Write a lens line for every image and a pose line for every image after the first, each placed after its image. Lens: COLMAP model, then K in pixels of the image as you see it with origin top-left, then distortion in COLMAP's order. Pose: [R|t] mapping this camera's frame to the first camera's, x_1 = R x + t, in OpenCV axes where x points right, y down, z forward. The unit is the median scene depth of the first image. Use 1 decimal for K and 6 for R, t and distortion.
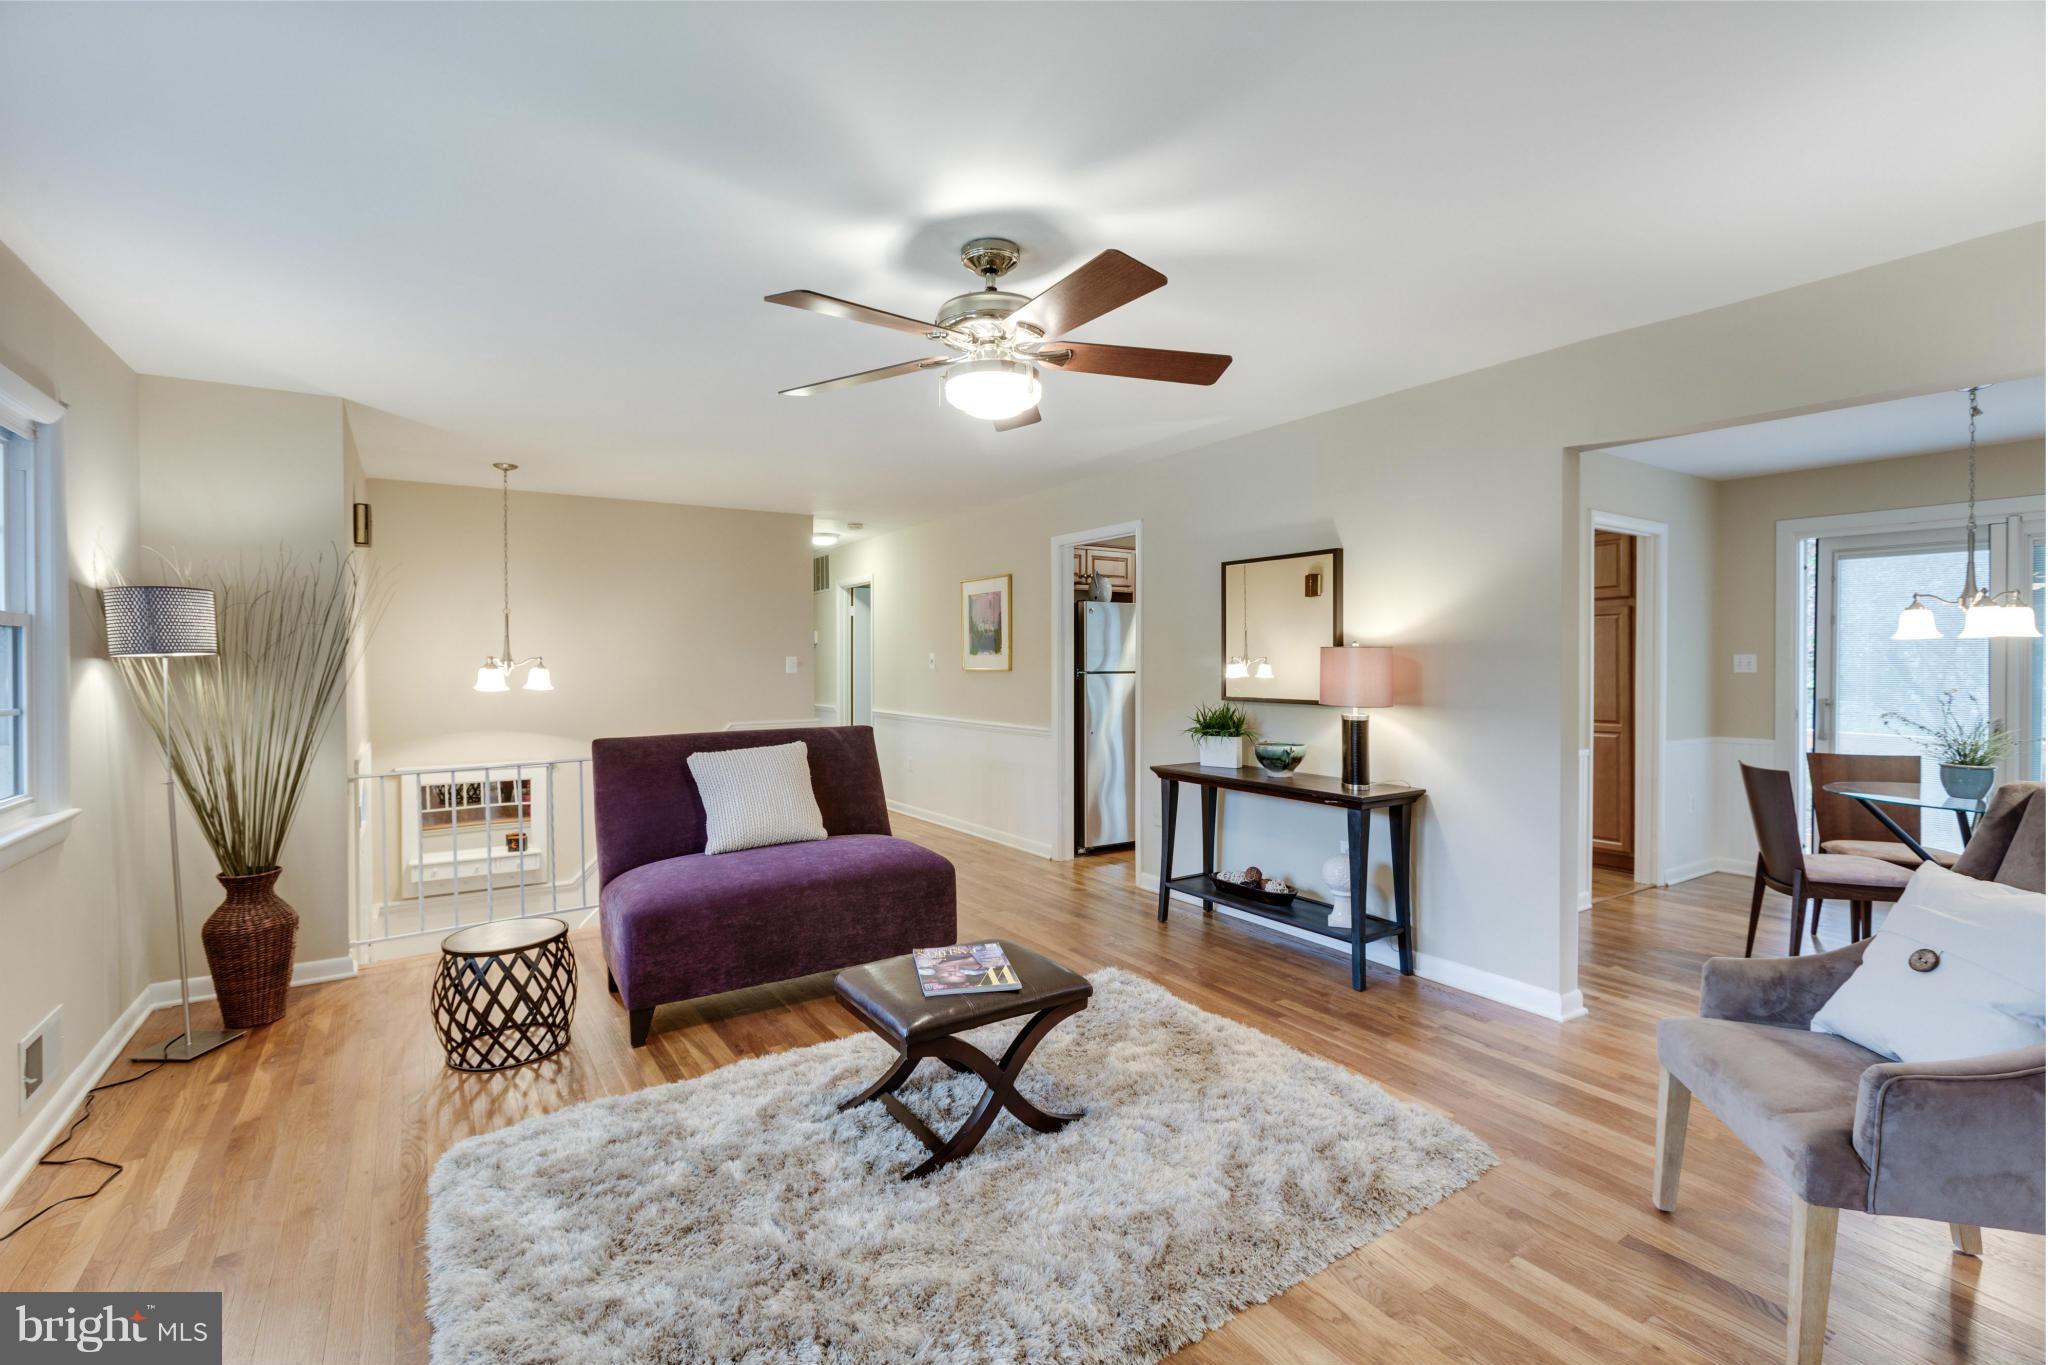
lens RADIAL K [[884.7, 0, 1024.7], [0, 884.7, 667.1], [0, 0, 1]] dist [-0.000029, -0.000031]
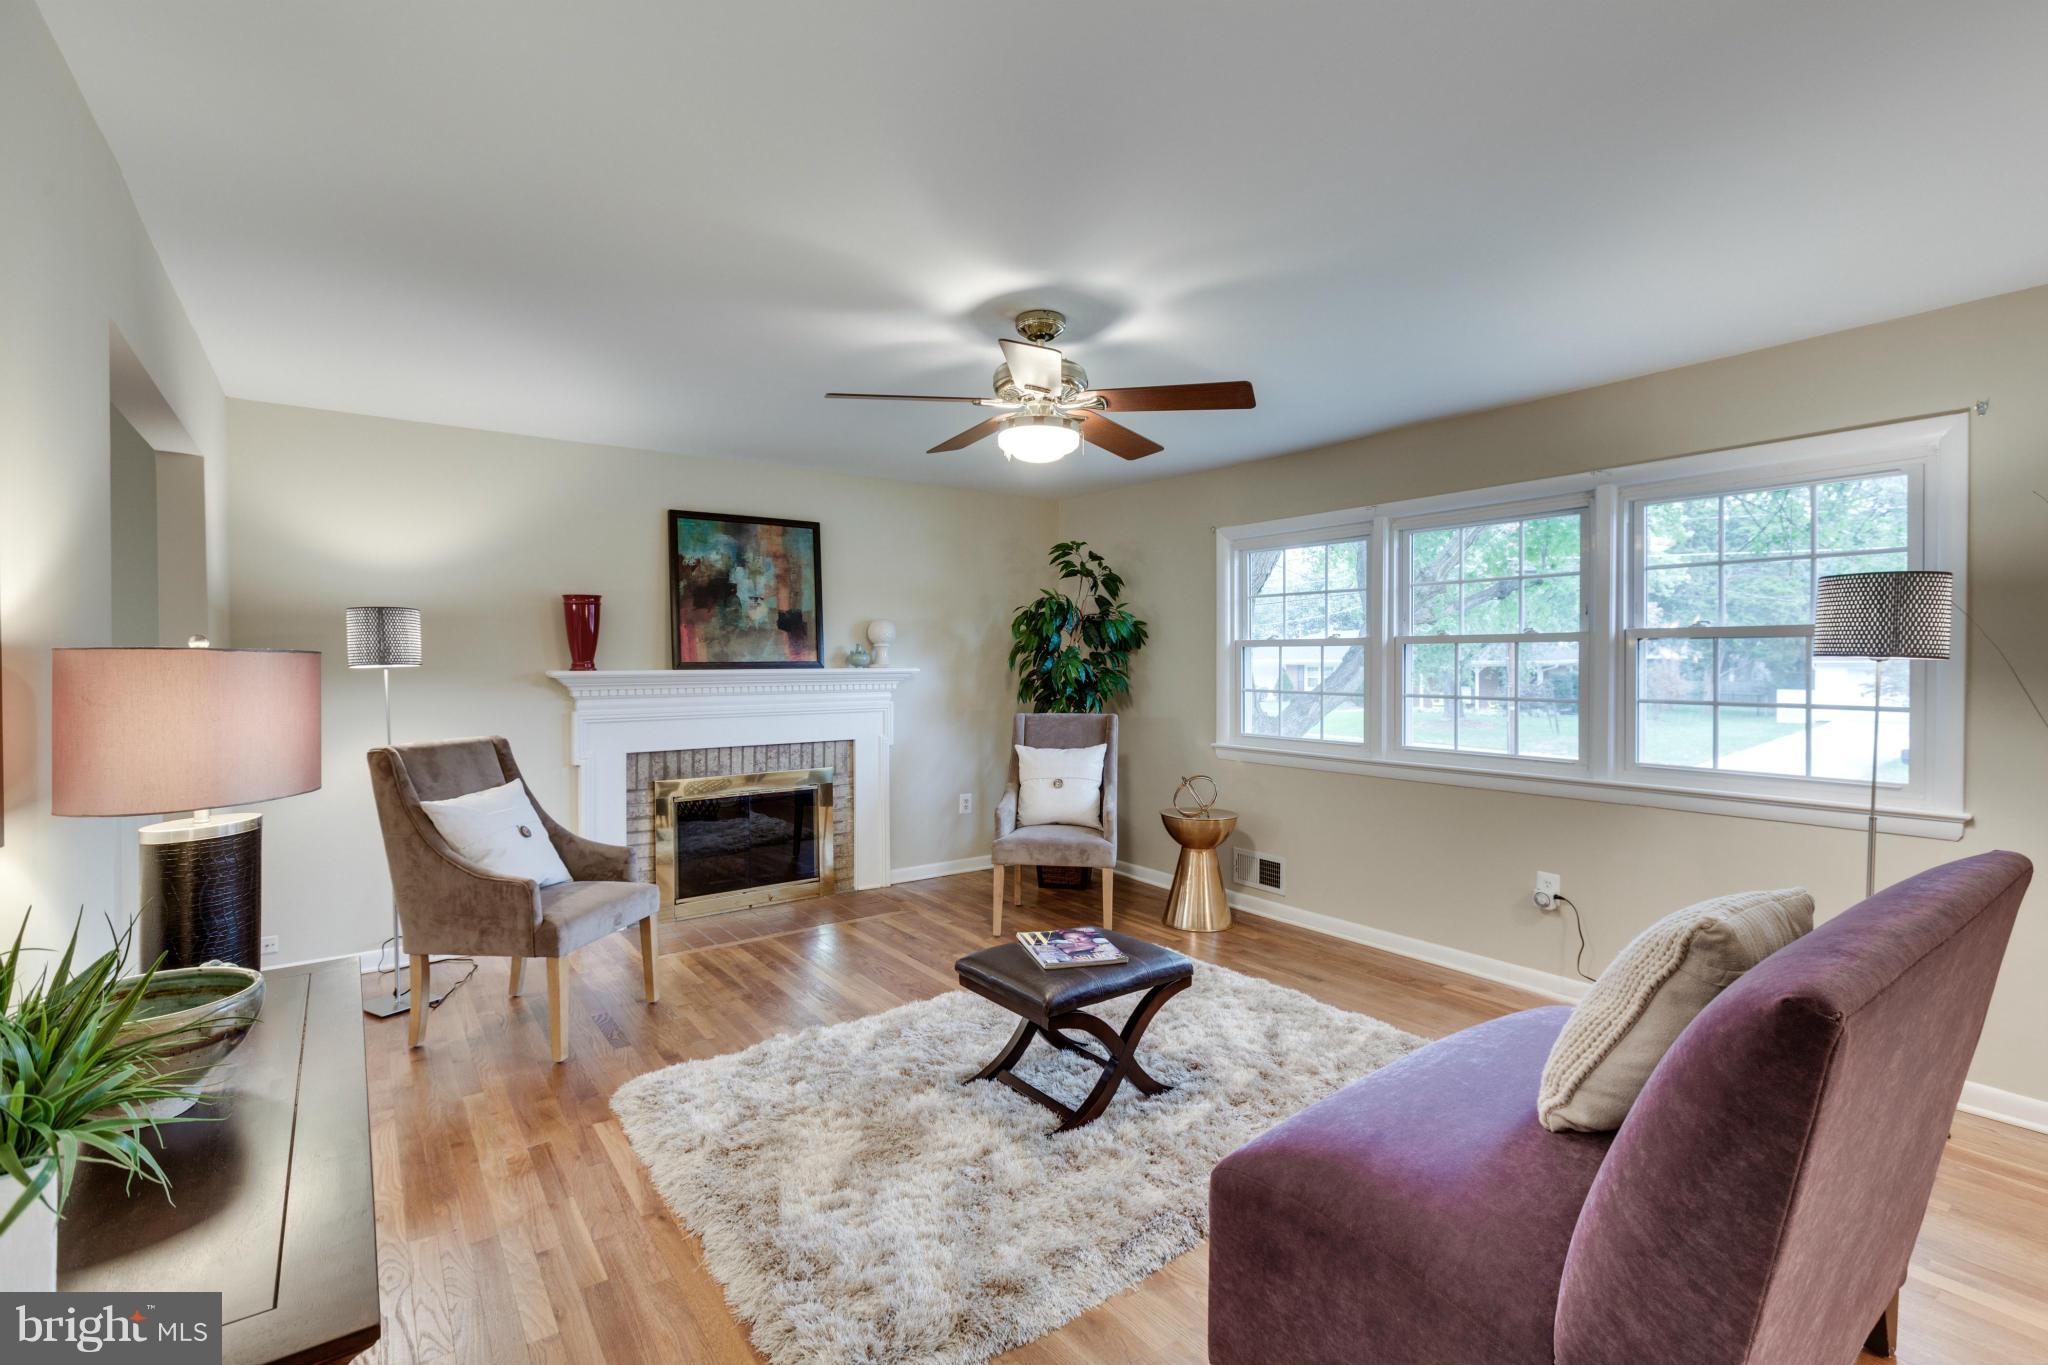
lens RADIAL K [[946.6, 0, 1008.5], [0, 946.6, 668.3], [0, 0, 1]] dist [0.000252, -0.000167]
pose [[-0.999854, 0.004134, -0.016596, 0.028217], [0.003819, 0.999813, 0.018964, -0.039193], [0.016672, 0.018898, -0.999682, 2.168201]]
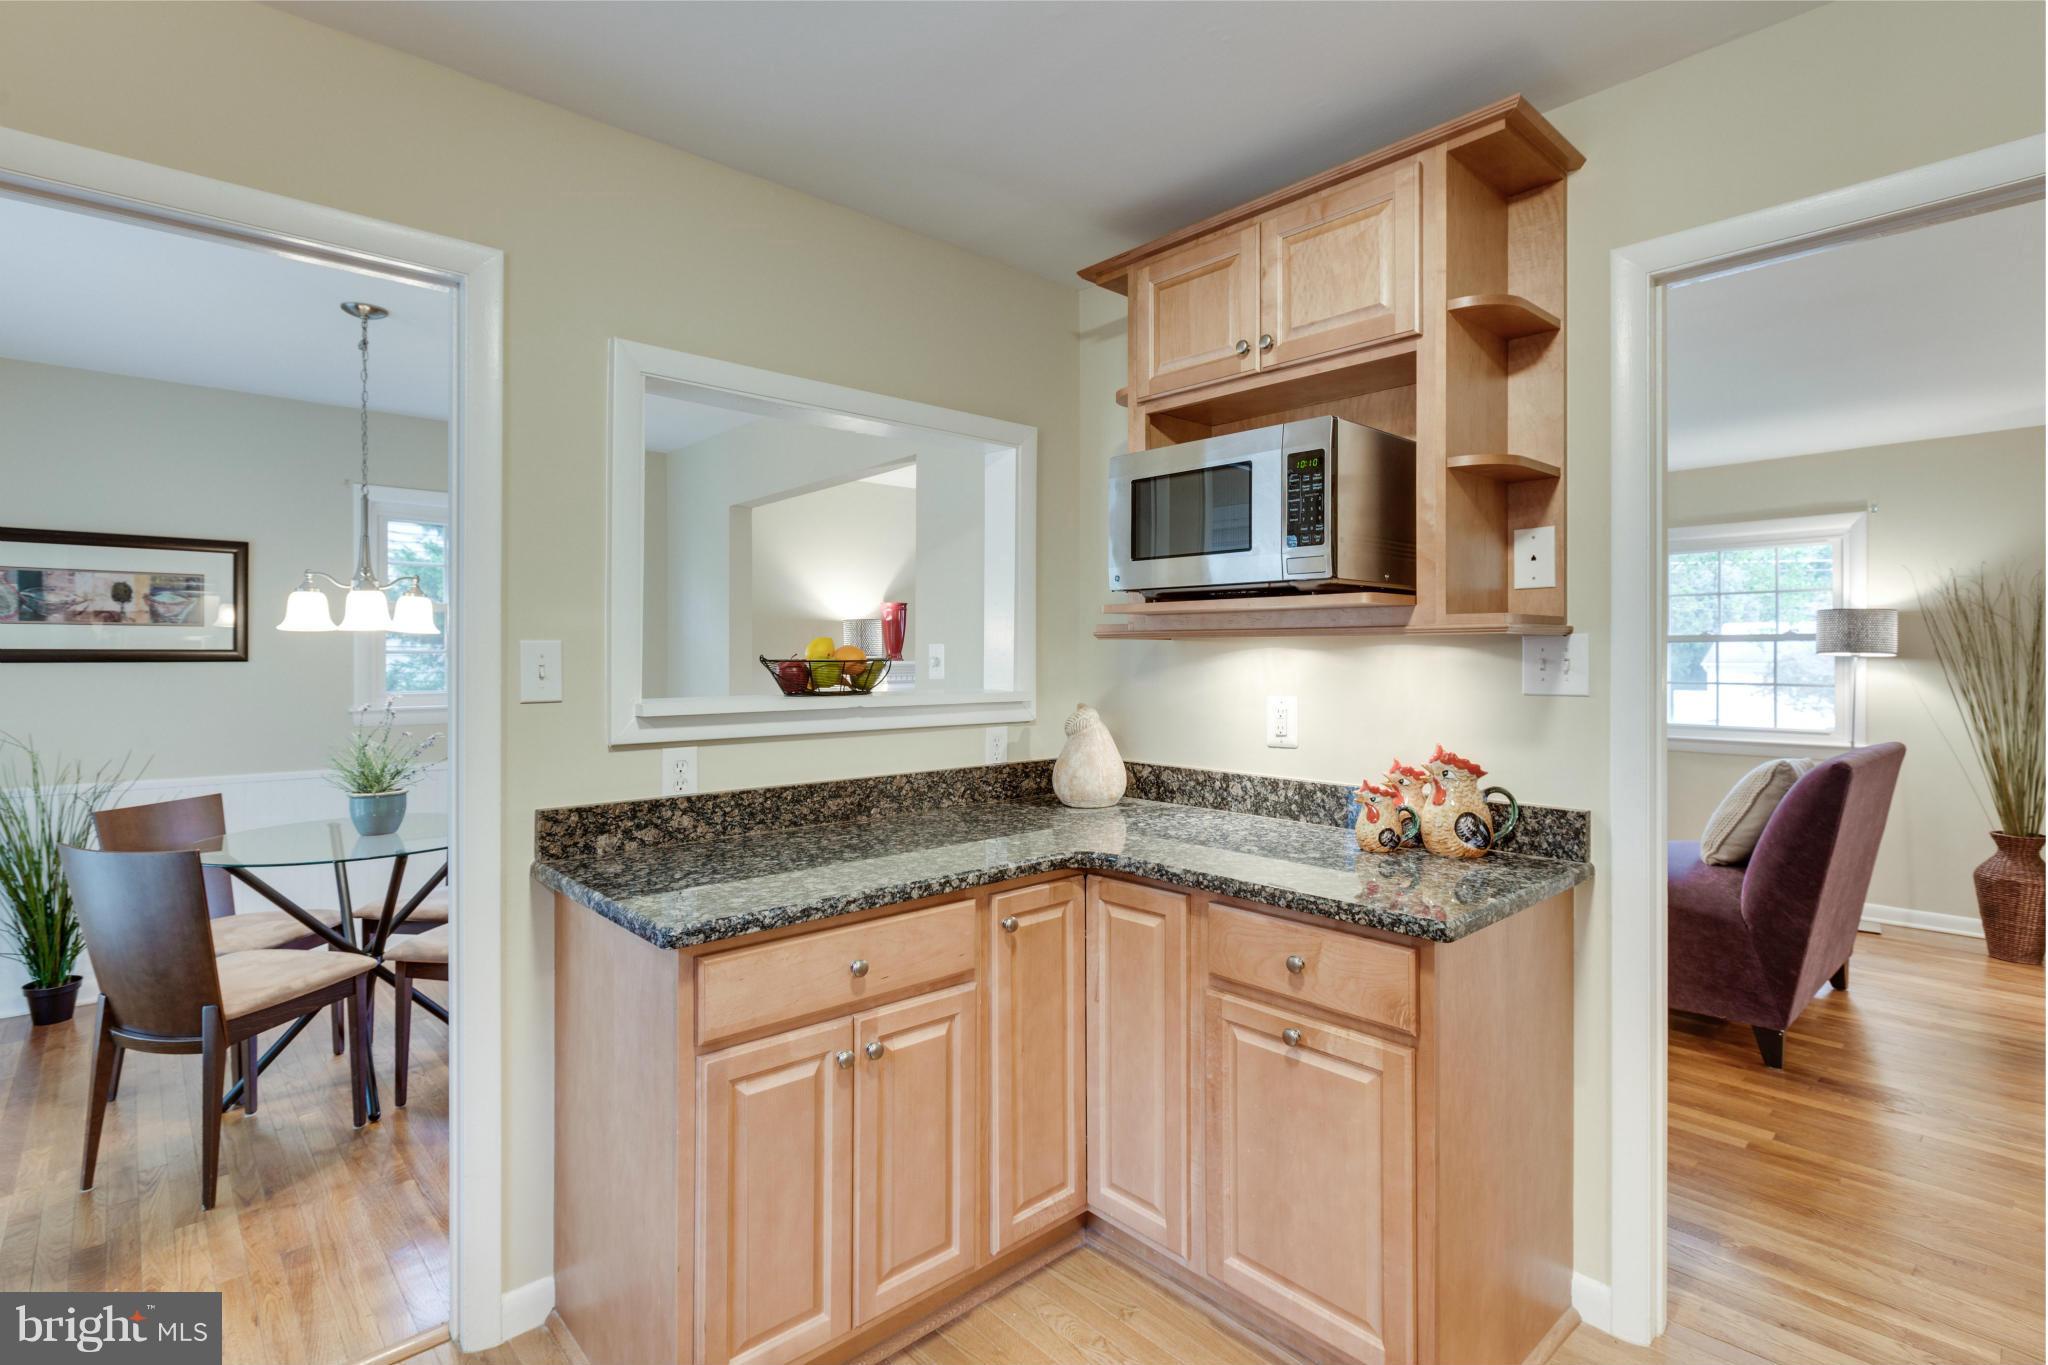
lens RADIAL K [[990.3, 0, 1022.8], [0, 990.3, 665.9], [0, 0, 1]] dist [-0.002293, -0.000555]
pose [[-0.992574, 0.001008, -0.121637, 0.821163], [-0.000948, 0.999871, 0.016020, -0.031099], [0.121638, 0.016016, -0.992445, 2.850224]]
